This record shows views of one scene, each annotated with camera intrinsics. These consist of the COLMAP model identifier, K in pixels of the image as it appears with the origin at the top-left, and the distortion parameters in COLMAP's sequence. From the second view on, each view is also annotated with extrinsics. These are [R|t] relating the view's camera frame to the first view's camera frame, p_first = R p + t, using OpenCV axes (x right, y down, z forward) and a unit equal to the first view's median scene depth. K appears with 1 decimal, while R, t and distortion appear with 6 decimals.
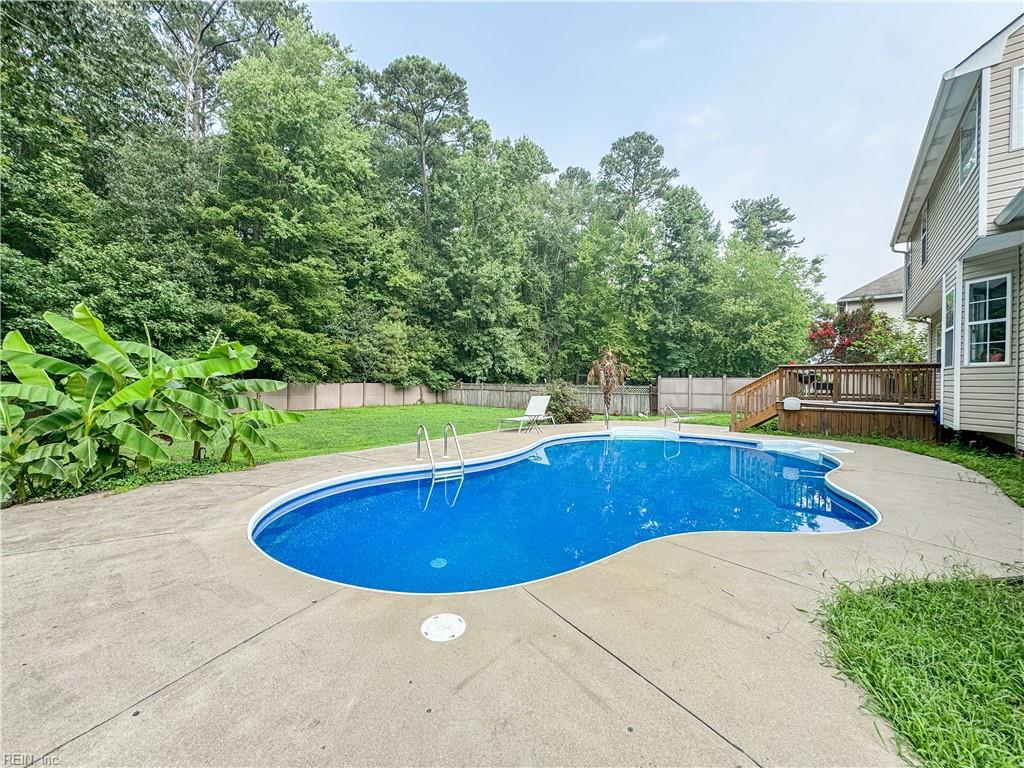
lens RADIAL K [[437.1, 0, 514.0], [0, 437.1, 386.1], [0, 0, 1]] dist [-0.001198, 0.001450]
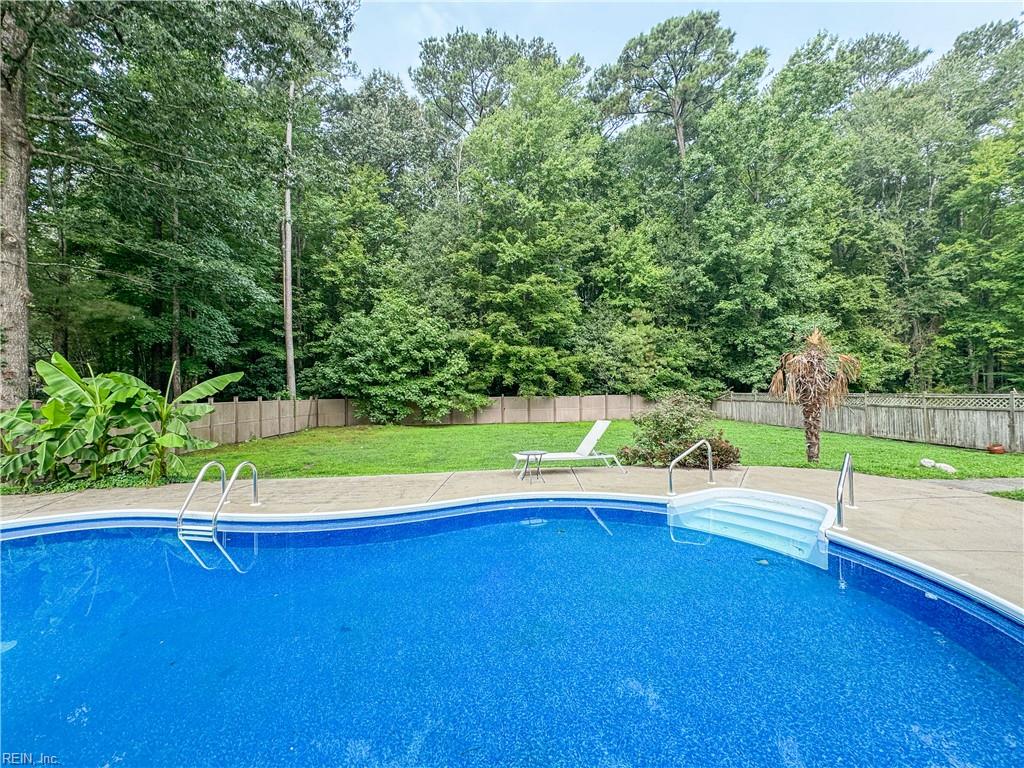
lens RADIAL K [[437.1, 0, 511.8], [0, 437.1, 381.4], [0, 0, 1]] dist [-0.001198, 0.001450]
pose [[0.703423, -0.037122, -0.709801, 0.173183], [0.015338, 0.999195, -0.037057, -0.004488], [0.710606, 0.015180, 0.703427, 0.185868]]
